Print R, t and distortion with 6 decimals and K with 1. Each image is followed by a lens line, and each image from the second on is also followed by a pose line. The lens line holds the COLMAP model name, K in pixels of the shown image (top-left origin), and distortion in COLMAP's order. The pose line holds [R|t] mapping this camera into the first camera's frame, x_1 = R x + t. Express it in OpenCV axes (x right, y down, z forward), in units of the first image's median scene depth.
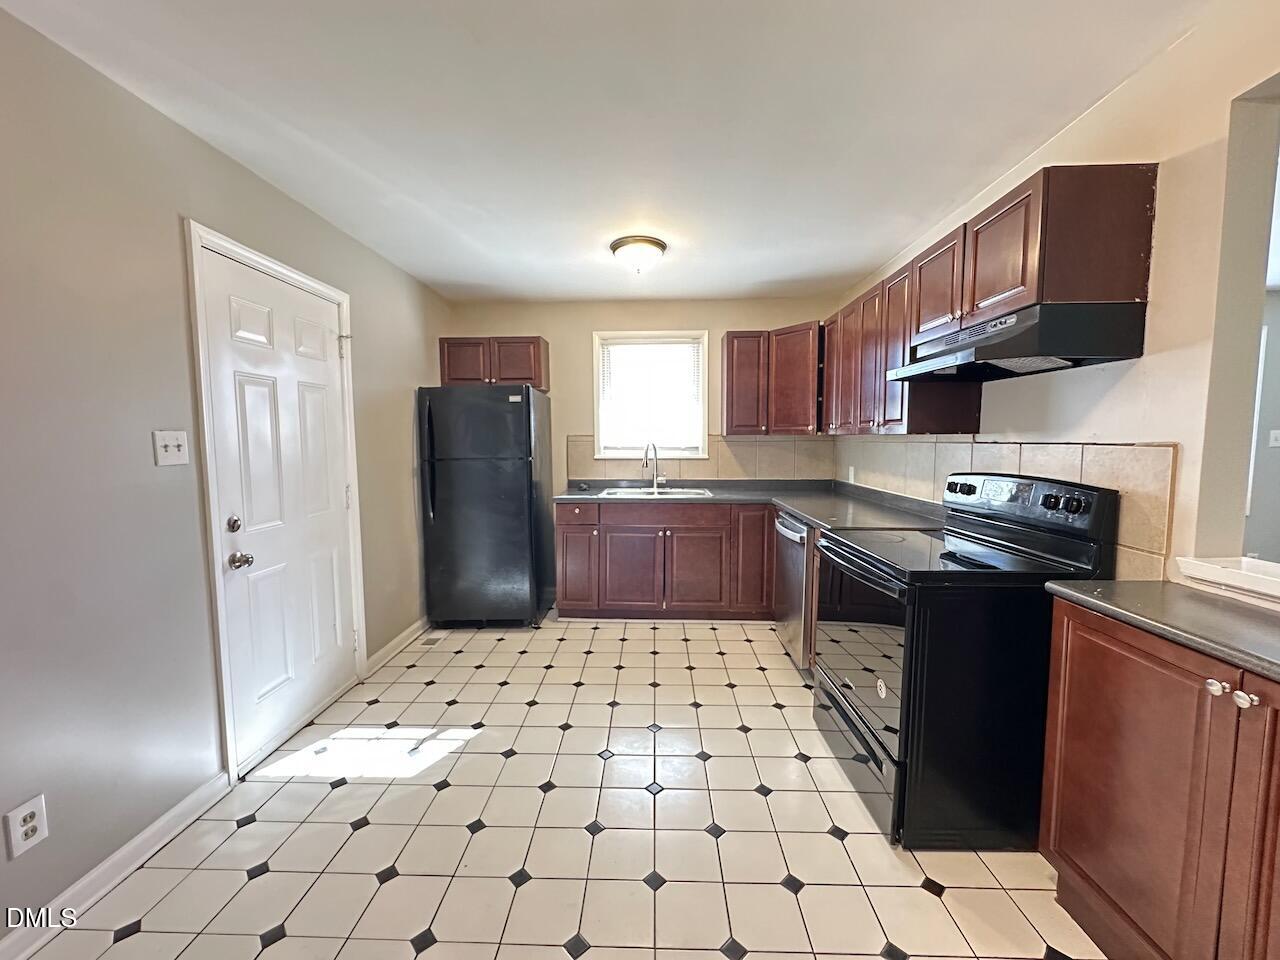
lens RADIAL K [[510.4, 0, 640.0], [0, 510.4, 480.0], [0, 0, 1]] dist [0.000382, -0.000078]
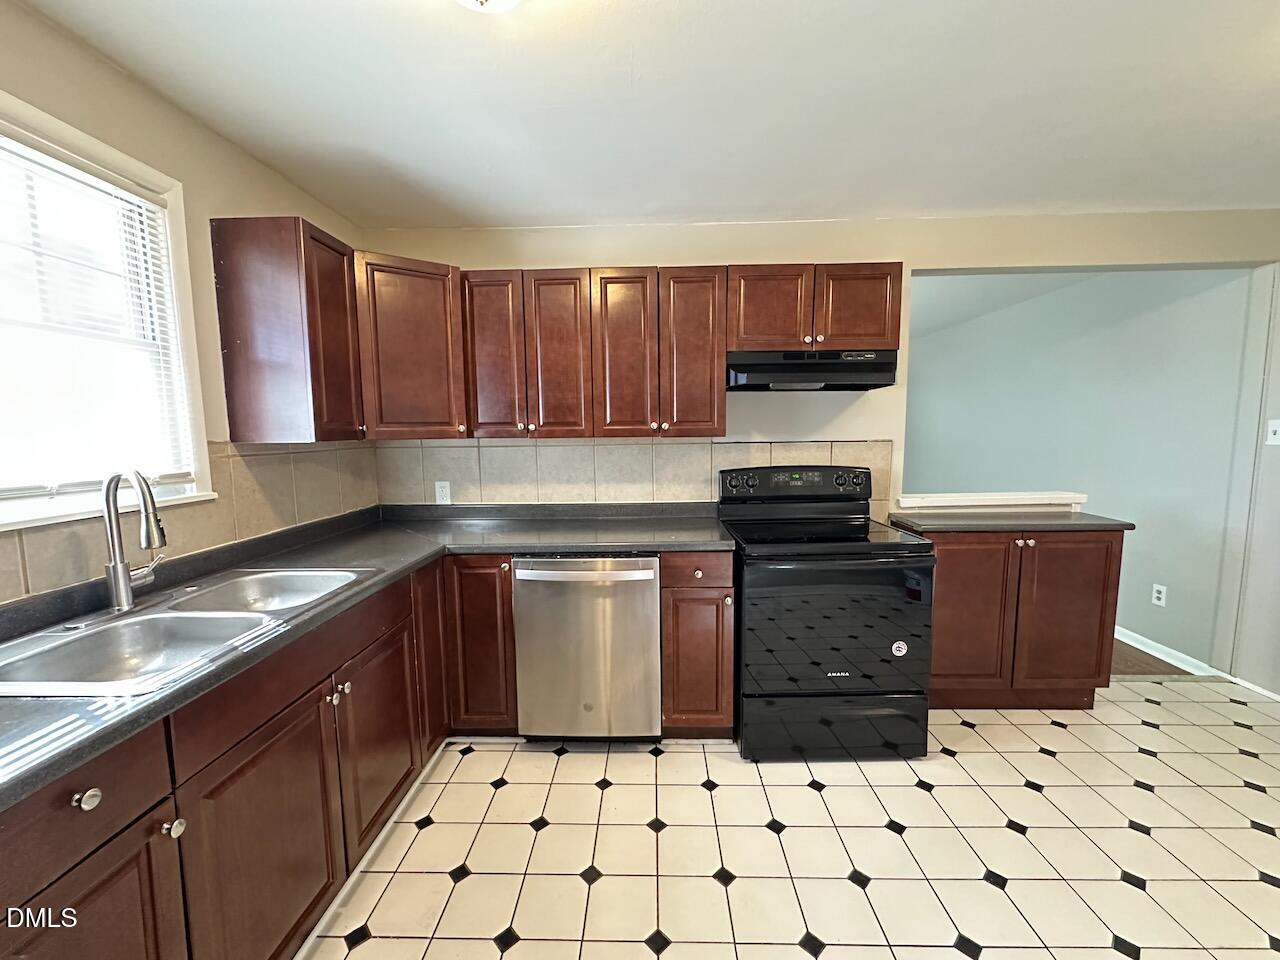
lens RADIAL K [[510.4, 0, 640.0], [0, 510.4, 480.0], [0, 0, 1]] dist [0.000382, -0.000078]
pose [[-0.001777, -0.093630, 0.995605, -0.349397], [0.093735, 0.991208, 0.093384, -0.078118], [-0.995596, 0.093489, 0.007015, 0.799688]]
